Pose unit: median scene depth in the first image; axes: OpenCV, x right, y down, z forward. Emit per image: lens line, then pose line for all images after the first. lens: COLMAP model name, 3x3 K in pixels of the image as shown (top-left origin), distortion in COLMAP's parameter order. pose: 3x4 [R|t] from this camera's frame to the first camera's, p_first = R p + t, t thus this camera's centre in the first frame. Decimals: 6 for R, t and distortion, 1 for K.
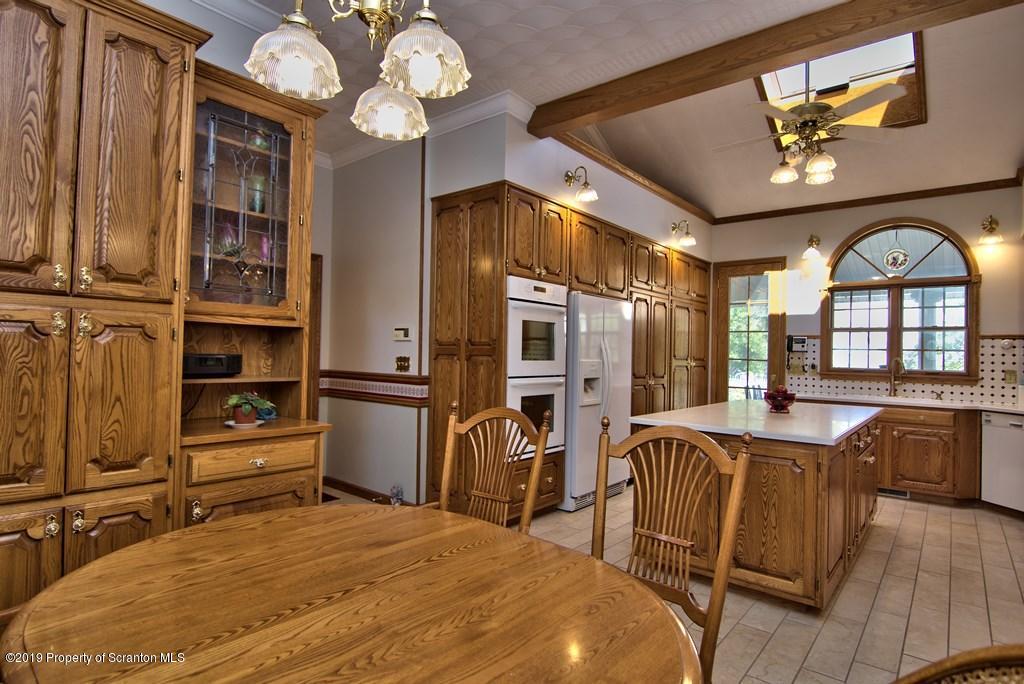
lens RADIAL K [[532.8, 0, 512.0], [0, 532.8, 342.0], [0, 0, 1]] dist [-0.026060, -0.000465]
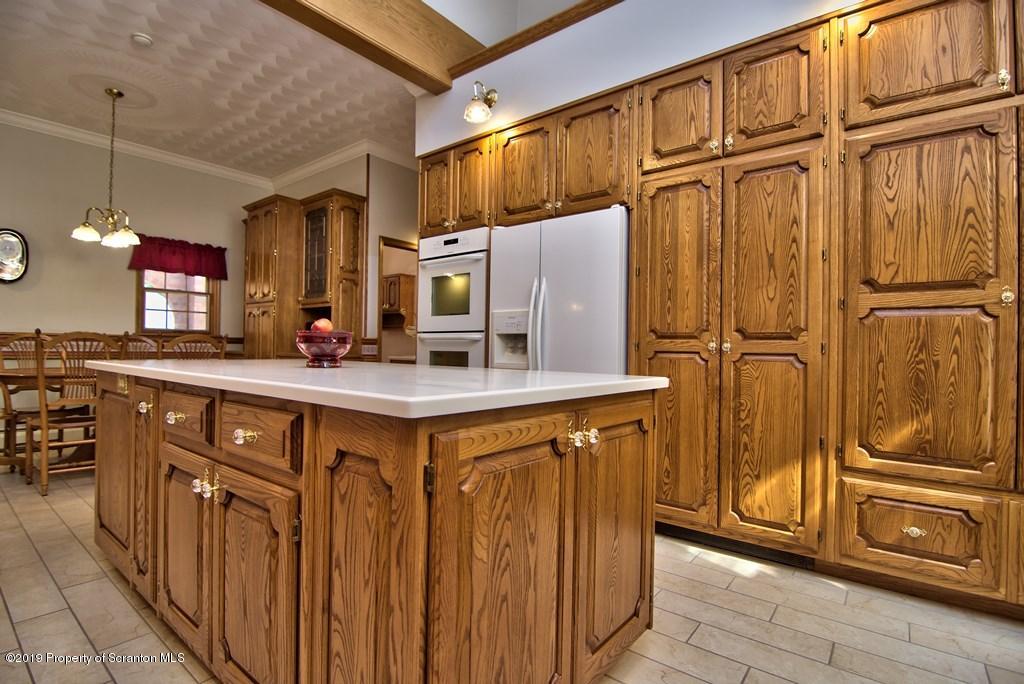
lens RADIAL K [[492.7, 0, 516.1], [0, 492.7, 344.8], [0, 0, 1]] dist [-0.021942, -0.001333]
pose [[0.019654, -0.030018, -0.999356, 0.784330], [0.005875, 0.999535, -0.029908, 0.096408], [0.999790, -0.005283, 0.019821, 0.912862]]
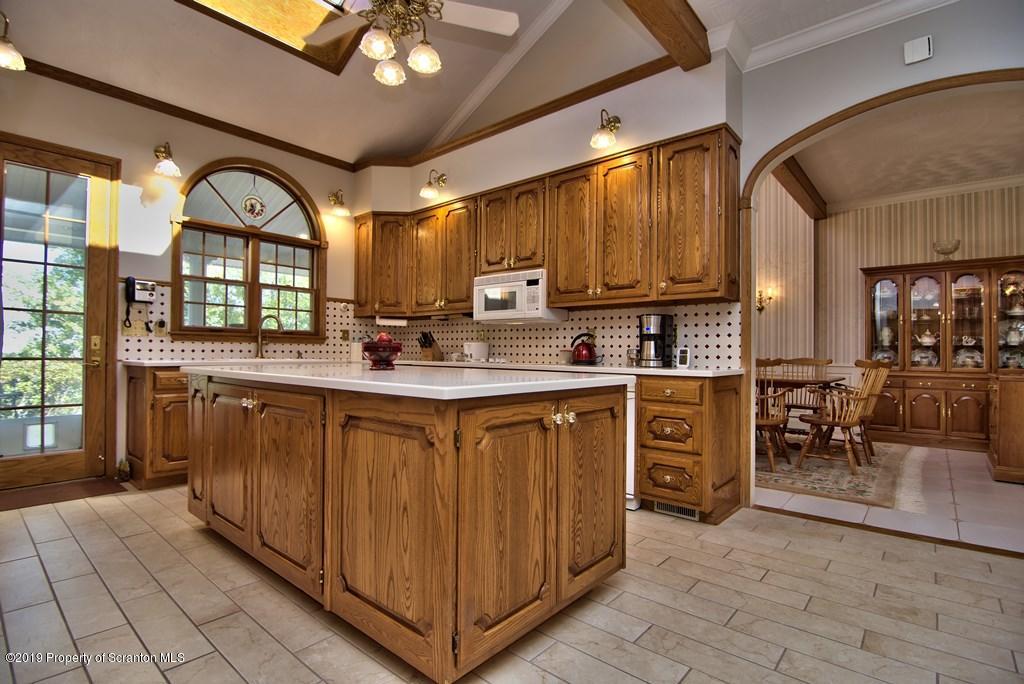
lens RADIAL K [[492.7, 0, 516.1], [0, 492.7, 344.8], [0, 0, 1]] dist [-0.021942, -0.001333]
pose [[0.002859, -0.007748, 0.999966, -0.123887], [-0.031496, 0.999473, 0.007834, 0.066976], [-0.999500, -0.031518, 0.002614, 0.621262]]
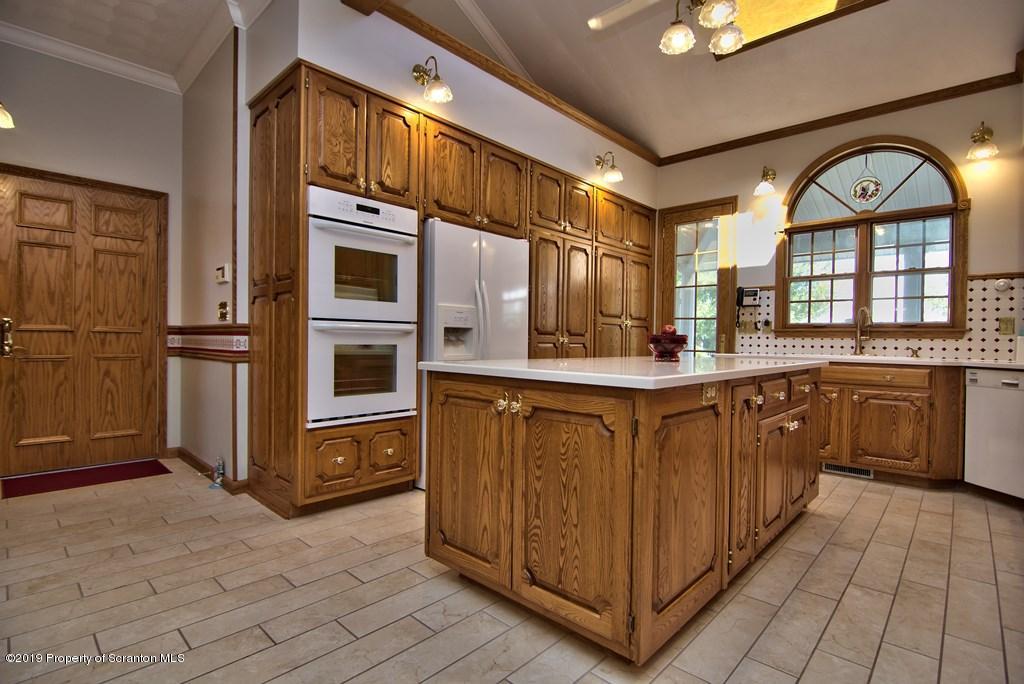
lens RADIAL K [[492.7, 0, 516.1], [0, 492.7, 344.8], [0, 0, 1]] dist [-0.021942, -0.001333]
pose [[0.998797, -0.007824, -0.048405, 0.251115], [0.009230, 0.999540, 0.028893, 0.067330], [0.048157, -0.029305, 0.998410, 0.235631]]
